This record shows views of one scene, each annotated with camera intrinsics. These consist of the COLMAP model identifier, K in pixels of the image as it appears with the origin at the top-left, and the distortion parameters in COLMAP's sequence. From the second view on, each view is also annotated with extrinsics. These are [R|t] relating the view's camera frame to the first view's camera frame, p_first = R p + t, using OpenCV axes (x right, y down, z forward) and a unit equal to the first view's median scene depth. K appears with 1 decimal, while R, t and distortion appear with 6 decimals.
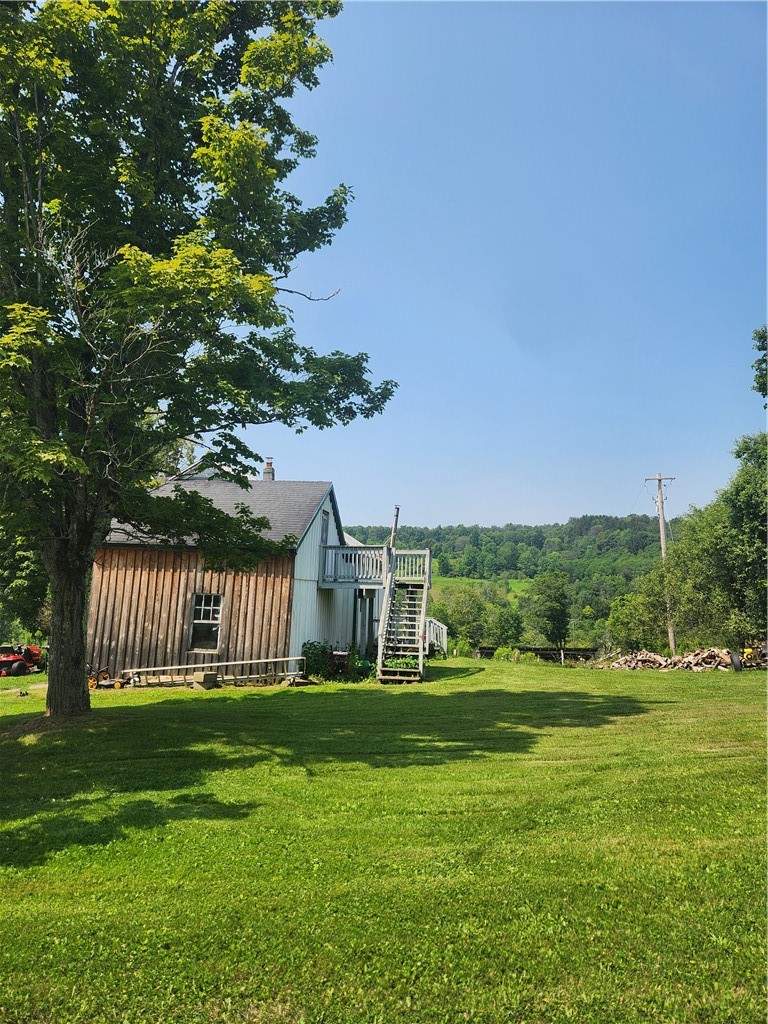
lens RADIAL K [[672.3, 0, 384.0], [0, 672.3, 512.0], [0, 0, 1]] dist [0.102998, -0.077419]
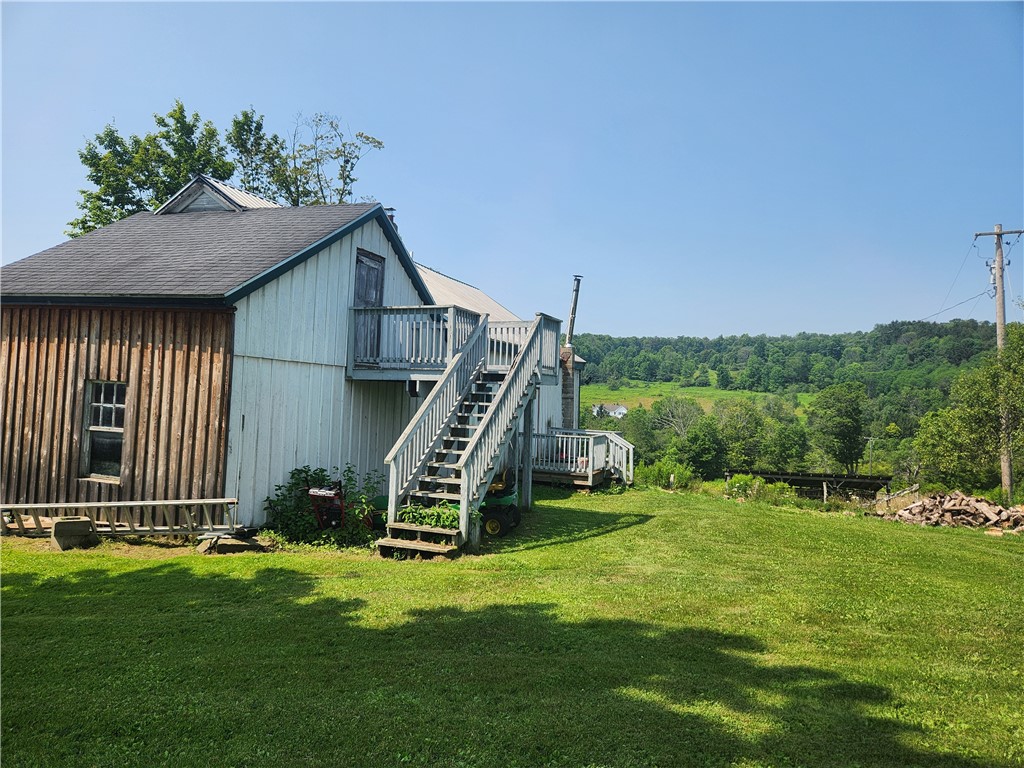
lens RADIAL K [[672.3, 0, 512.0], [0, 672.3, 384.0], [0, 0, 1]] dist [0.102998, -0.077419]
pose [[0.976092, 0.008652, -0.217187, 0.106905], [0.010634, 0.996110, 0.087472, 0.040756], [0.217099, -0.087690, 0.972203, 0.272880]]
